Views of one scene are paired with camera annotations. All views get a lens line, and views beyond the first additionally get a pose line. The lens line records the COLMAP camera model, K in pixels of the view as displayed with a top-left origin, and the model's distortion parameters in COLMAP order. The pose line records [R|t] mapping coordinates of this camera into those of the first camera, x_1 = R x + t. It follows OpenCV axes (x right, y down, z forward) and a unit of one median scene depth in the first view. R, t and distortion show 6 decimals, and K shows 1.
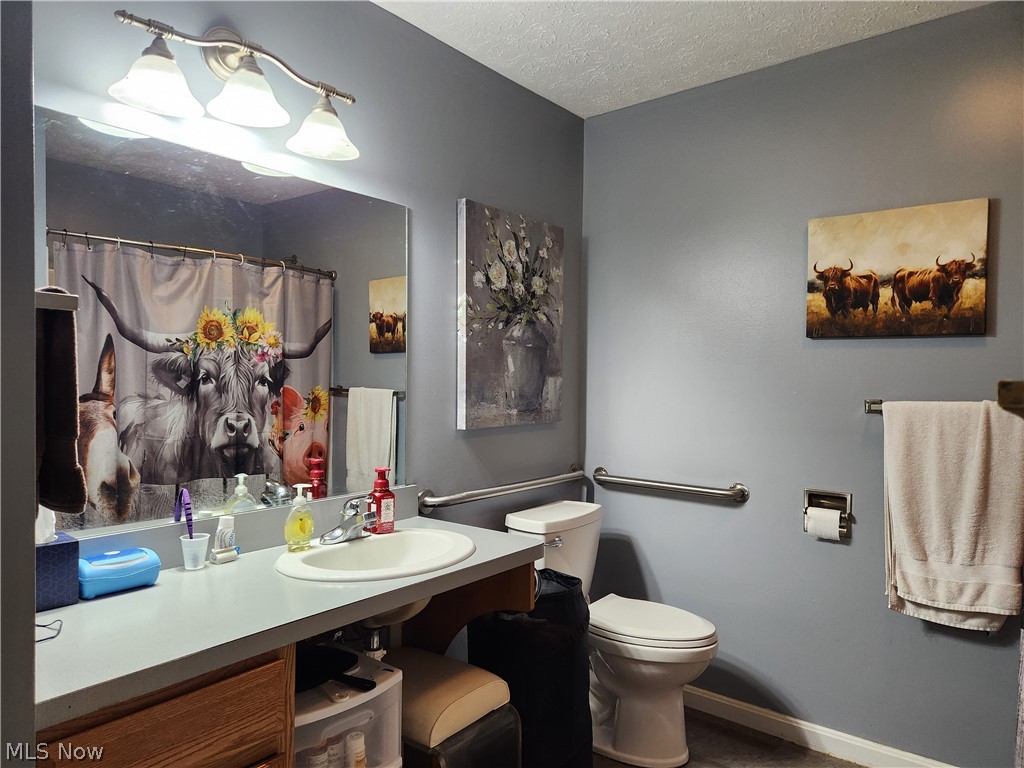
lens RADIAL K [[684.6, 0, 515.5], [0, 684.6, 384.1], [0, 0, 1]] dist [0.084693, -0.077026]
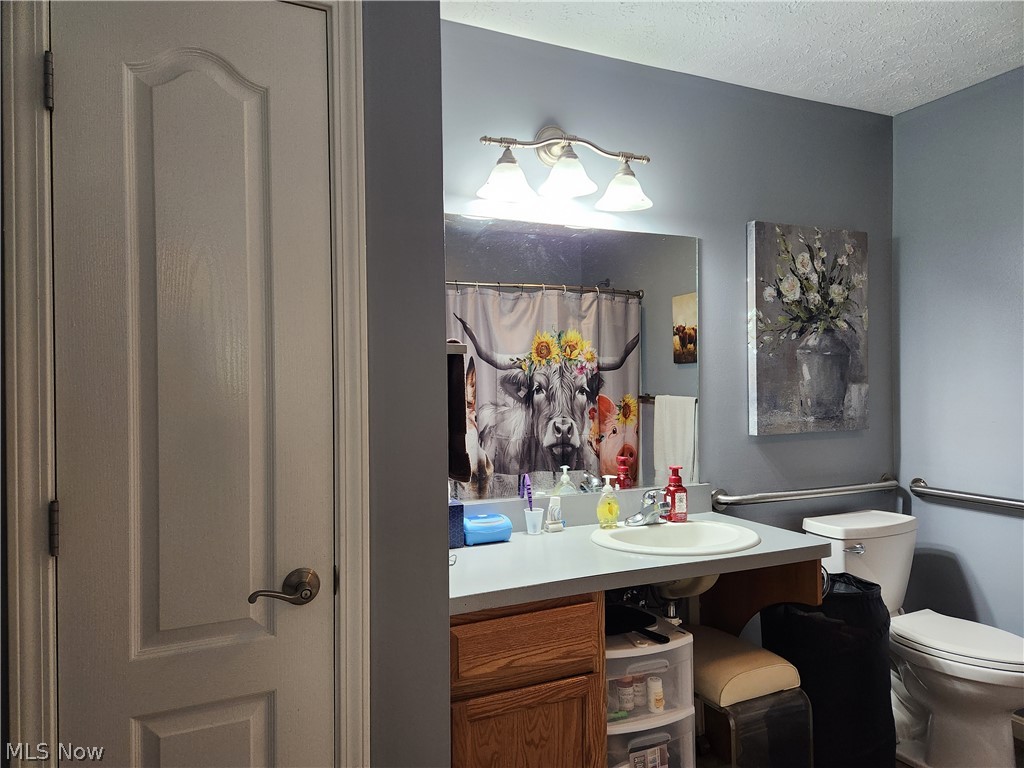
lens RADIAL K [[684.6, 0, 515.5], [0, 684.6, 384.1], [0, 0, 1]] dist [0.084693, -0.077026]
pose [[0.899369, -0.016212, -0.436889, 0.055826], [0.012918, 0.999861, -0.010510, -0.006622], [0.436998, 0.003809, 0.899454, -0.128640]]
